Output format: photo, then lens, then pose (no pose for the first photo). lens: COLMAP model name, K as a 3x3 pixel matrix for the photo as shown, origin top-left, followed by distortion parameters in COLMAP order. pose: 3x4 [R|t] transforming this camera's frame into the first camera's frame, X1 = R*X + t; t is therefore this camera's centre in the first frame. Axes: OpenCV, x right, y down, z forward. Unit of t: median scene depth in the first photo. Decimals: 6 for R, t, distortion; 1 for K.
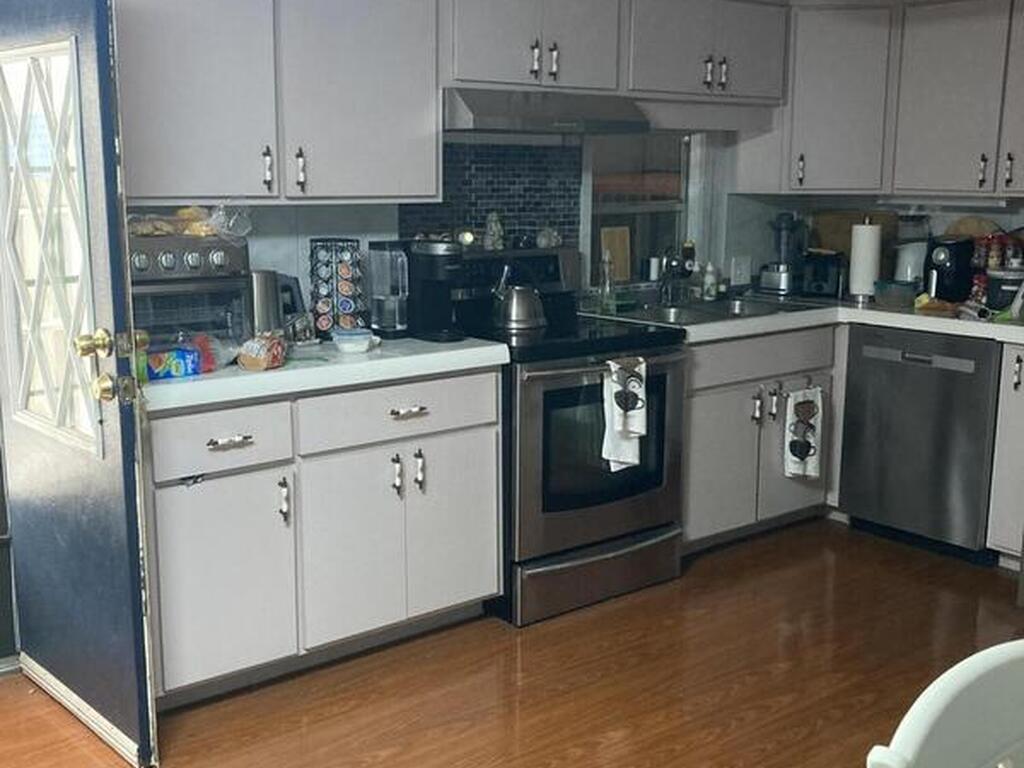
lens RADIAL K [[1123.6, 0, 495.4], [0, 1123.6, 379.9], [0, 0, 1]] dist [0.140796, -0.421109]
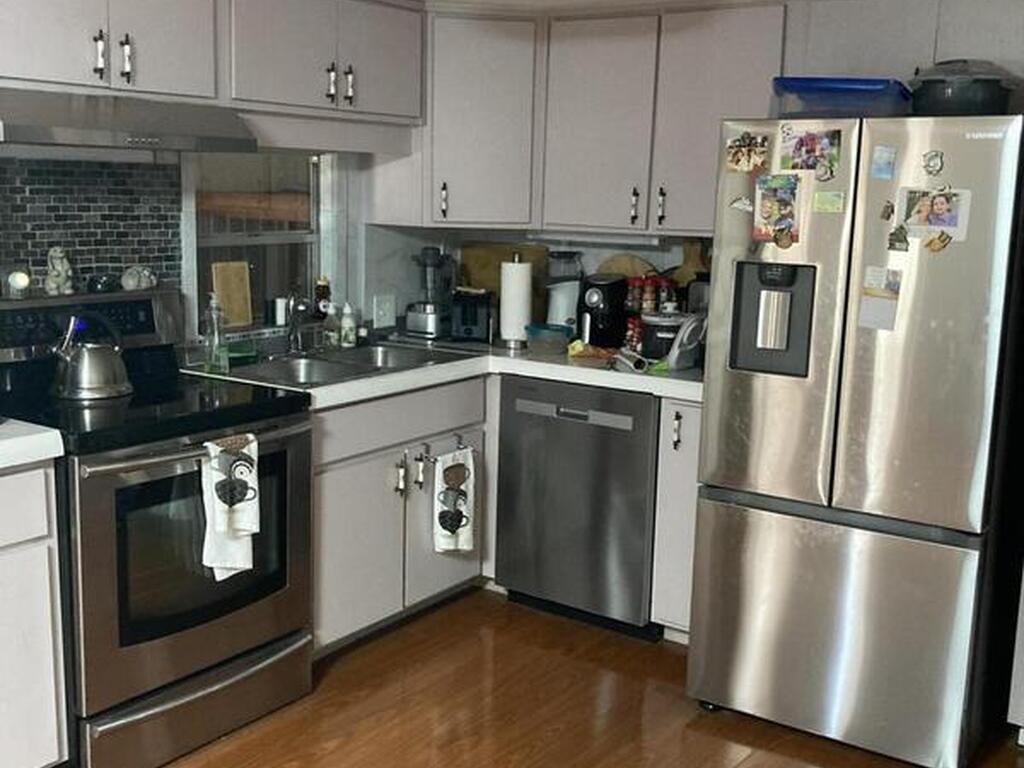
lens RADIAL K [[1123.6, 0, 495.4], [0, 1123.6, 379.9], [0, 0, 1]] dist [0.140796, -0.421109]
pose [[0.959042, -0.024539, 0.282198, 0.059829], [0.026751, 0.999634, -0.003985, -0.043130], [-0.281997, 0.011371, 0.959348, 0.157140]]
